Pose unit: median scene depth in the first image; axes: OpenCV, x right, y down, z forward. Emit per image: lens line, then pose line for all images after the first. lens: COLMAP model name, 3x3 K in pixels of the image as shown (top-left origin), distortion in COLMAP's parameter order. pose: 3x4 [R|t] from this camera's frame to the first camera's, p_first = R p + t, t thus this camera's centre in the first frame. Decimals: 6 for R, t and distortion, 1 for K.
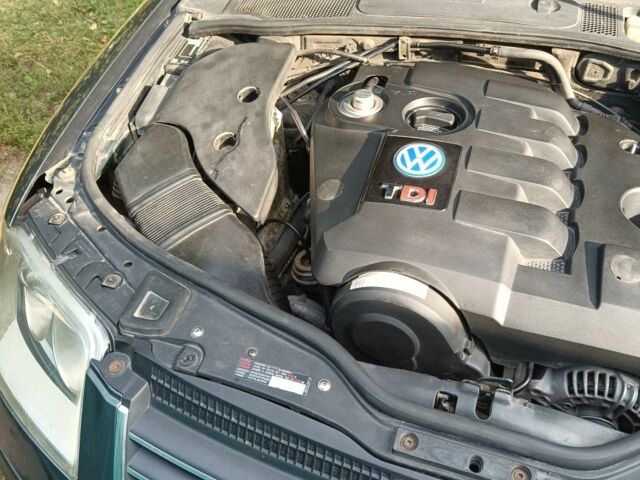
lens RADIAL K [[629.9, 0, 324.2], [0, 629.9, 240.2], [0, 0, 1]] dist [0.101981, -0.169487]
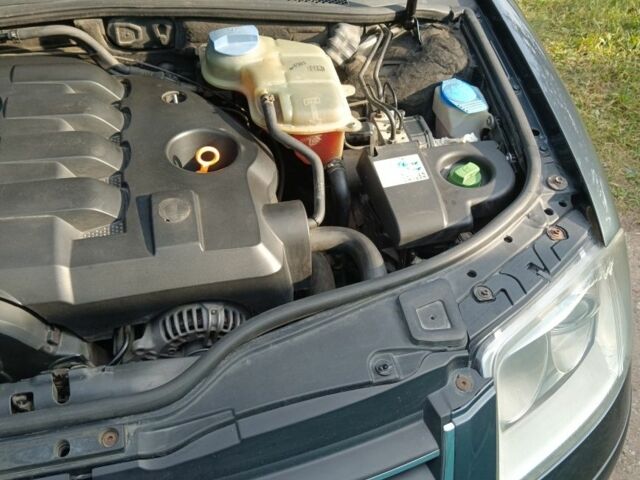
lens RADIAL K [[629.9, 0, 324.2], [0, 629.9, 240.2], [0, 0, 1]] dist [0.101981, -0.169487]
pose [[0.856577, -0.337976, 0.389934, 0.218229], [0.328273, 0.939937, 0.093568, 0.063627], [-0.398137, 0.047856, 0.916077, -0.055119]]
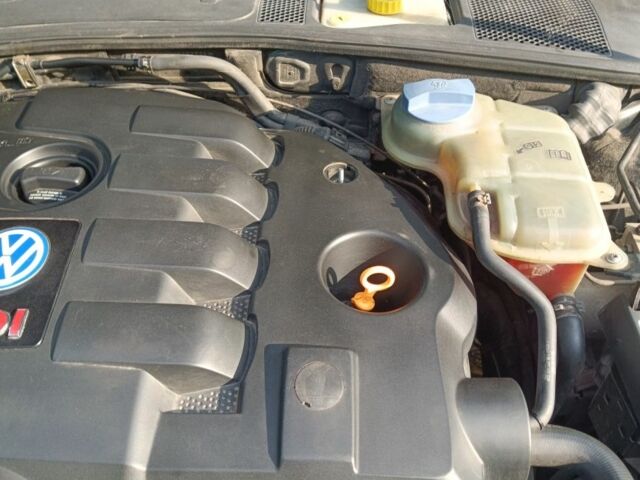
lens RADIAL K [[630.7, 0, 311.2], [0, 630.7, 240.5], [0, 0, 1]] dist [0.128695, -0.142392]
pose [[0.960763, -0.192050, 0.200129, 0.305235], [0.188080, 0.981385, 0.038847, -0.109220], [-0.203864, 0.000317, 0.978999, 0.299940]]
